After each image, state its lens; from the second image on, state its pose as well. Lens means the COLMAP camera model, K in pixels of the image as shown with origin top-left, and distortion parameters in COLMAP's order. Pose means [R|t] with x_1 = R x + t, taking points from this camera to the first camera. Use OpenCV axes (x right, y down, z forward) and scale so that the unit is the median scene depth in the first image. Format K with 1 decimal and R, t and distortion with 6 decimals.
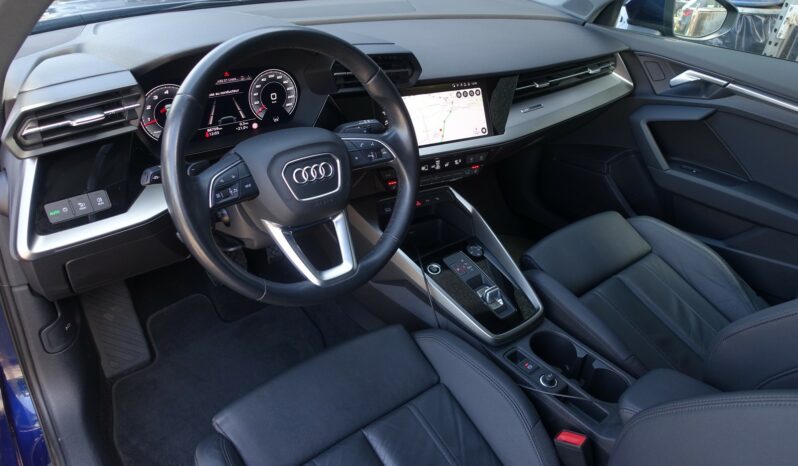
lens RADIAL K [[542.0, 0, 399.0], [0, 542.0, 233.0], [0, 0, 1]] dist [0.000191, -0.001486]
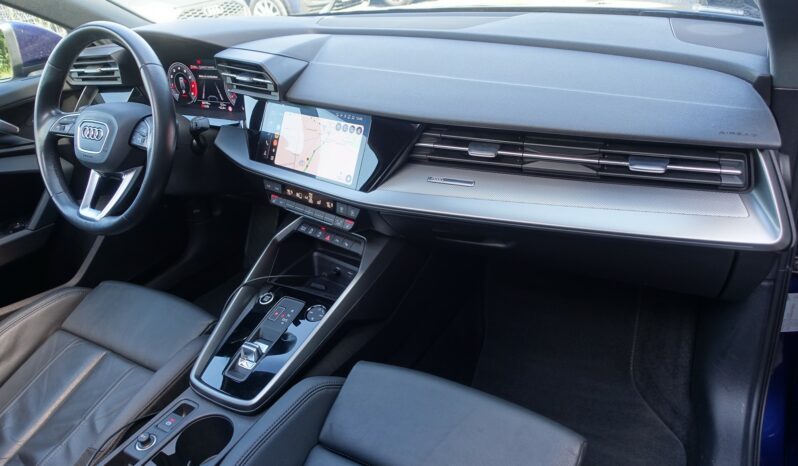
lens RADIAL K [[542.0, 0, 399.0], [0, 542.0, 233.0], [0, 0, 1]] dist [0.000191, -0.001486]
pose [[0.355885, 0.370125, -0.858110, 1.027594], [-0.402725, 0.889332, 0.216569, -0.370886], [0.843302, 0.268509, 0.465558, 0.840103]]
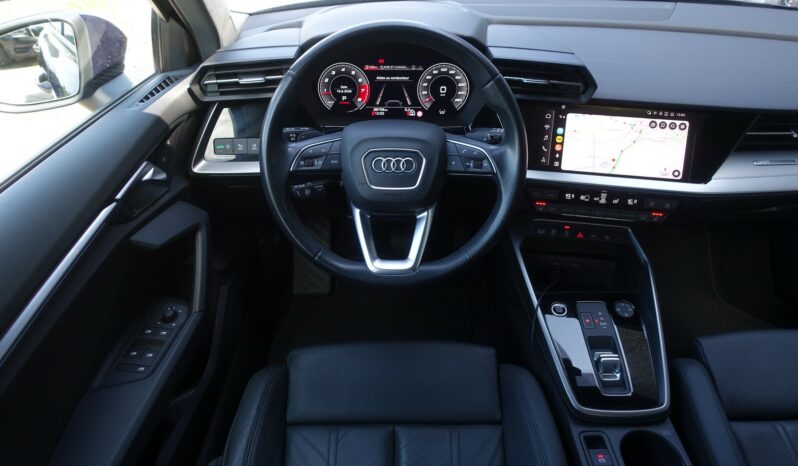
lens RADIAL K [[542.0, 0, 399.0], [0, 542.0, 233.0], [0, 0, 1]] dist [0.000191, -0.001486]
pose [[0.788847, 0.301911, -0.535322, 0.339527], [-0.296047, 0.949975, 0.099515, -0.072299], [0.538587, 0.079978, 0.838766, 0.117328]]
